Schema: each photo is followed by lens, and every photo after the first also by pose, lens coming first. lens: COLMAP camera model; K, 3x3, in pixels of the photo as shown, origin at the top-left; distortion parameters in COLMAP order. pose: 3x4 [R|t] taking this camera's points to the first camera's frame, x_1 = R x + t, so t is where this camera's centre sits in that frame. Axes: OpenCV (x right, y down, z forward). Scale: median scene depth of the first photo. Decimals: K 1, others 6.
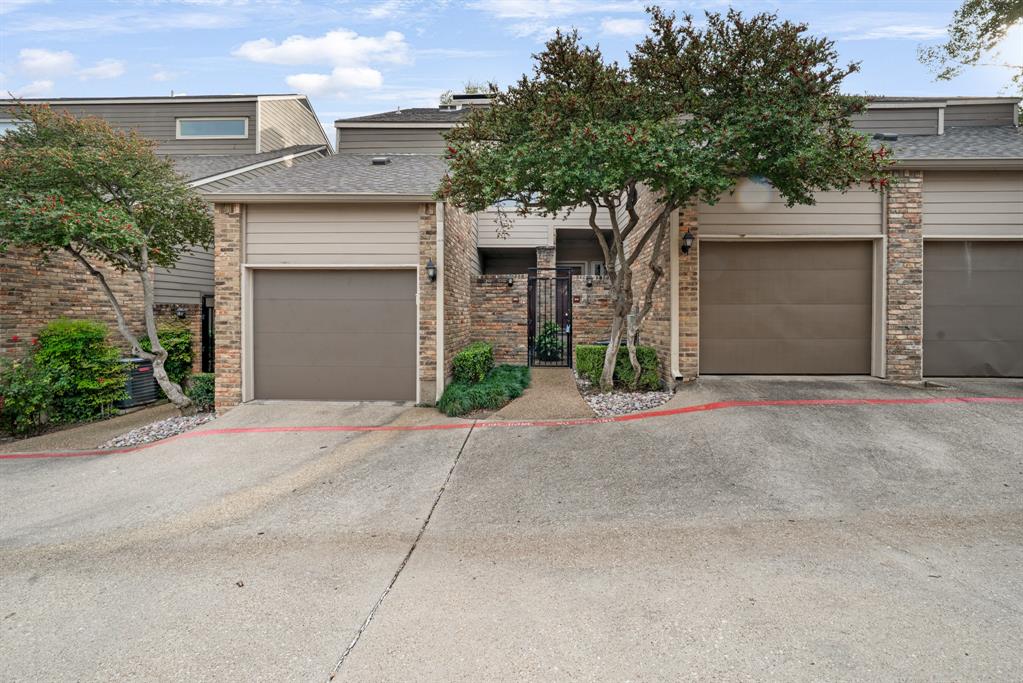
lens RADIAL K [[449.7, 0, 513.4], [0, 449.7, 311.4], [0, 0, 1]] dist [-0.000034, 0.000066]
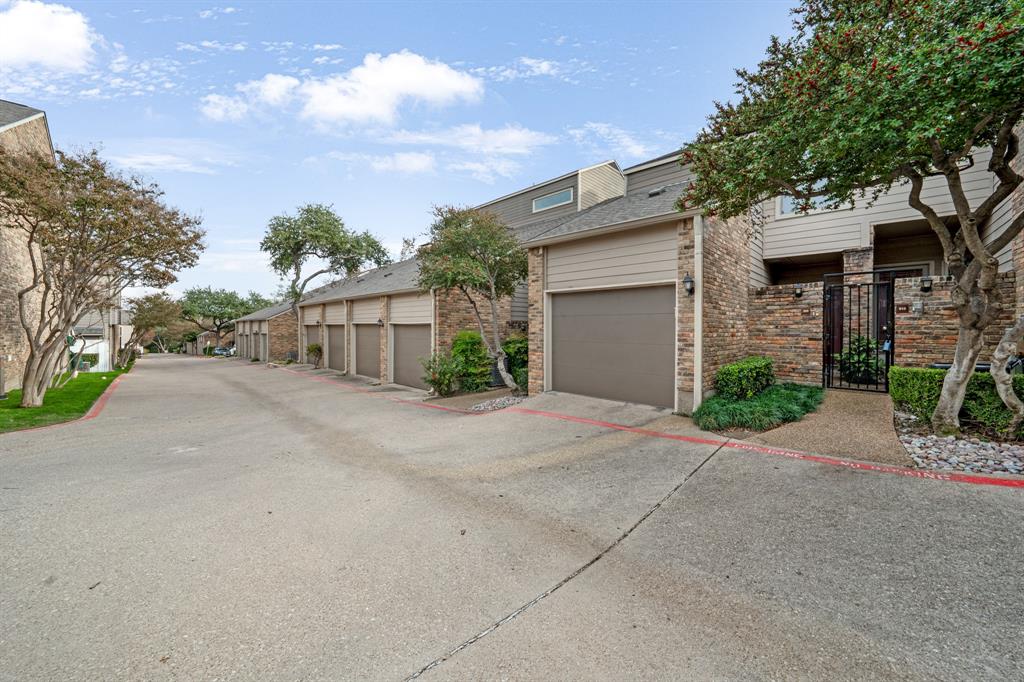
lens RADIAL K [[366.4, 0, 510.4], [0, 366.4, 329.5], [0, 0, 1]] dist [-0.026890, 0.006569]
pose [[0.747056, 0.002904, -0.664754, 0.062607], [0.001653, 0.999979, 0.006225, 0.006906], [0.664759, -0.005749, 0.747036, 0.107826]]
